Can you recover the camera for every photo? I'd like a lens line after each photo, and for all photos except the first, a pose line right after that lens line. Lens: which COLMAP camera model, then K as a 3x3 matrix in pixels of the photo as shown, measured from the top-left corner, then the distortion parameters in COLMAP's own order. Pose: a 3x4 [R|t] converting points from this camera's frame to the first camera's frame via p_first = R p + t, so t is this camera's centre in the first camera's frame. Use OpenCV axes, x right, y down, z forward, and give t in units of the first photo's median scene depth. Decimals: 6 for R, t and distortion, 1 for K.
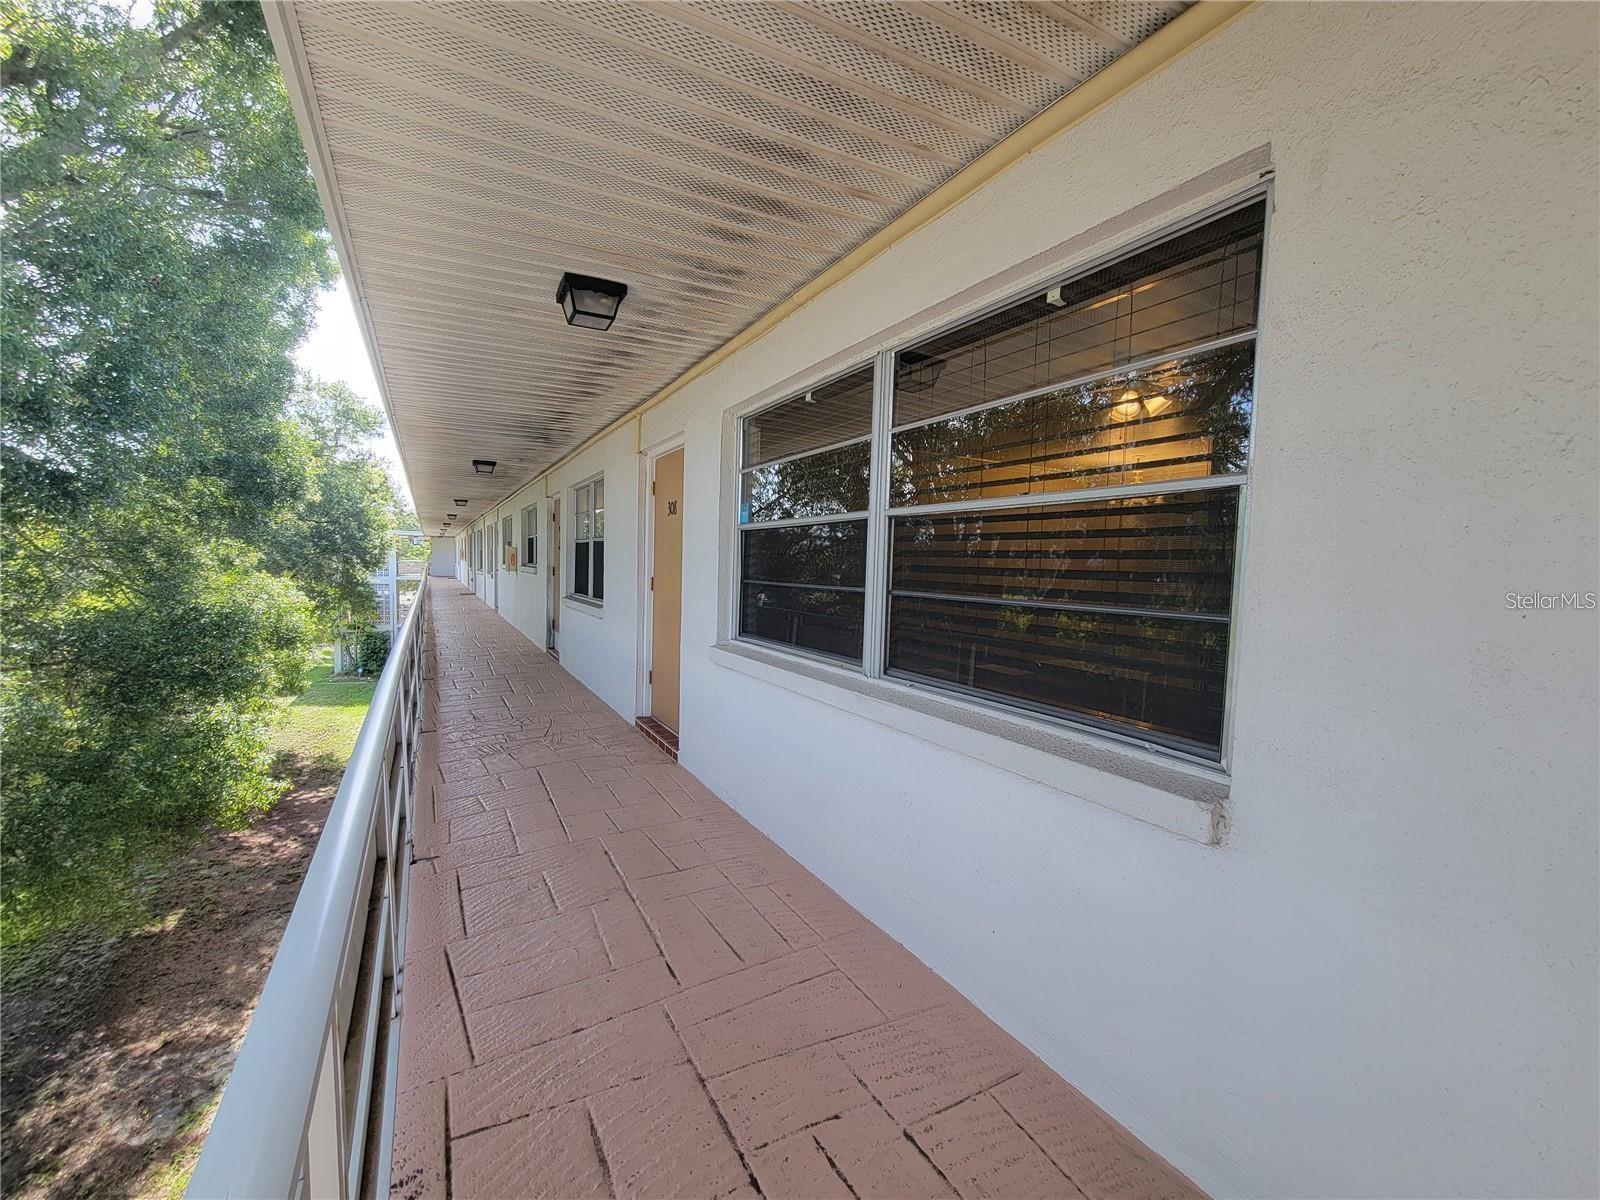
lens RADIAL K [[650.7, 0, 802.0], [0, 650.7, 602.2], [0, 0, 1]] dist [0.003836, -0.003267]
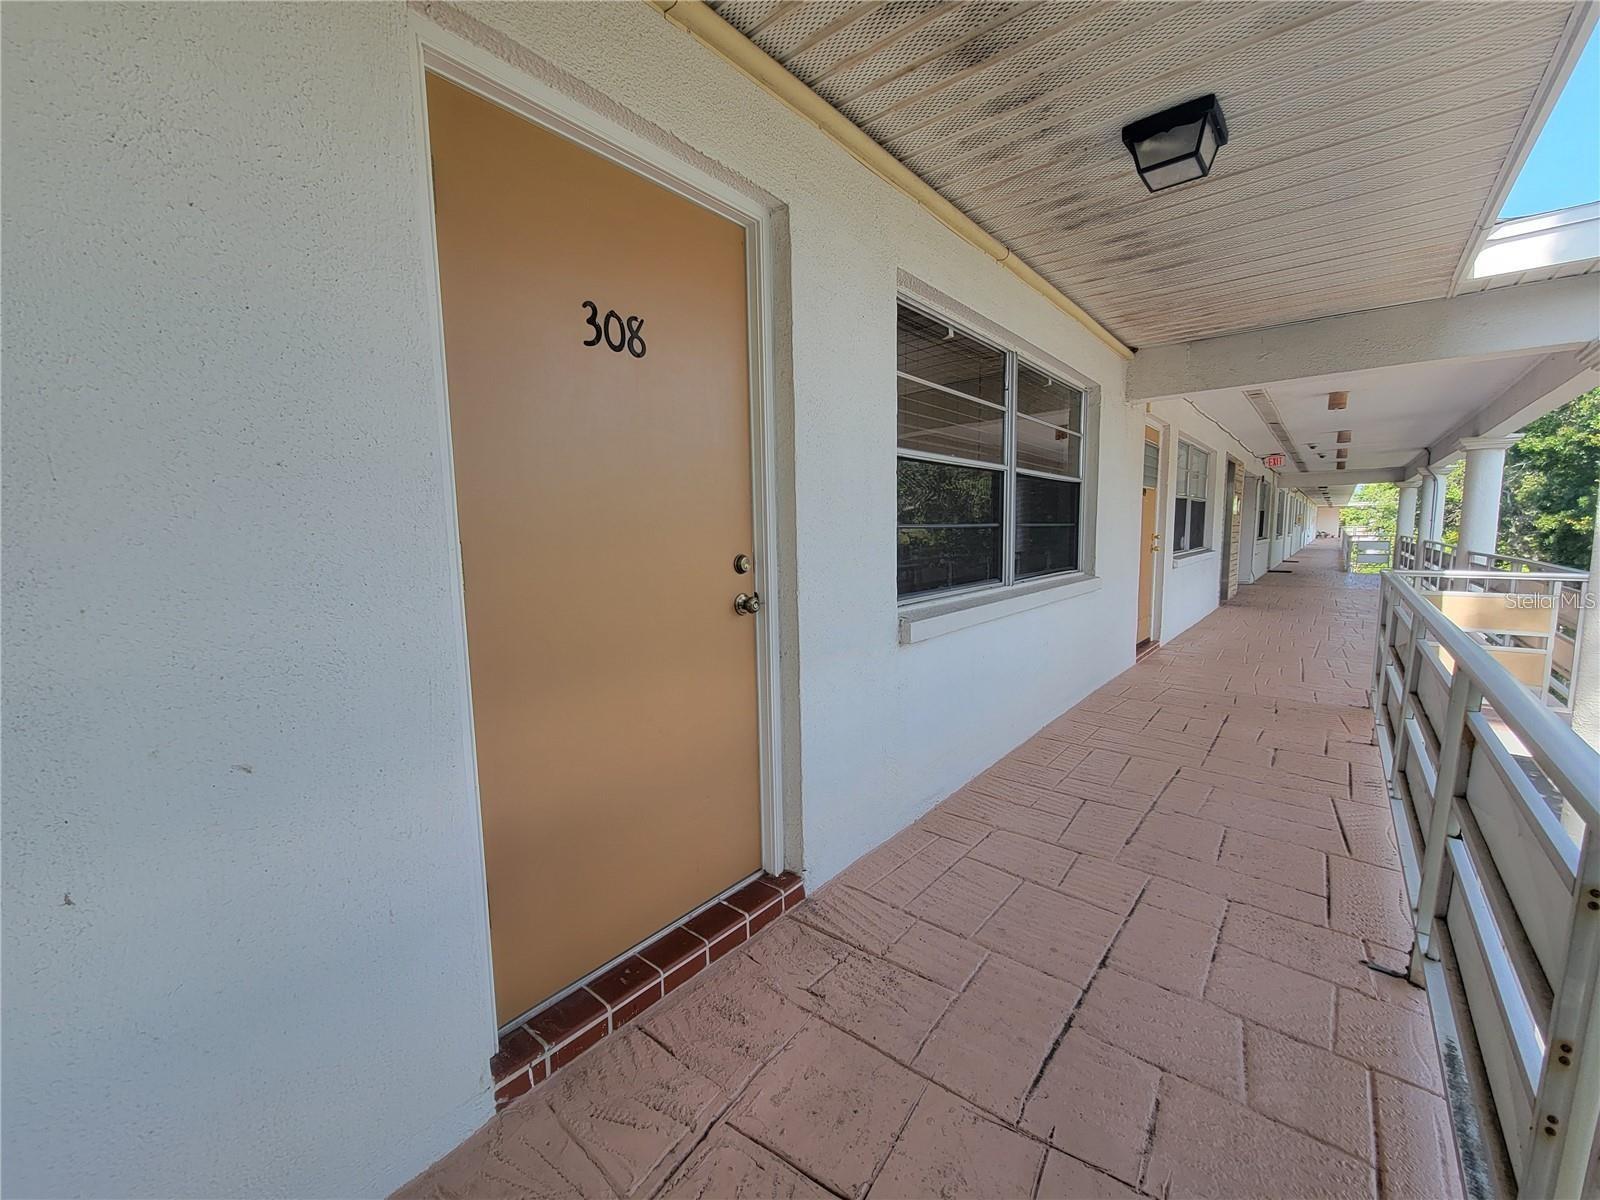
lens RADIAL K [[650.7, 0, 803.4], [0, 650.7, 604.5], [0, 0, 1]] dist [0.003836, -0.003267]
pose [[-0.356233, -0.117337, 0.927001, -0.894216], [0.066846, 0.986342, 0.150536, -0.072594], [-0.932003, 0.115592, -0.343524, 1.640068]]
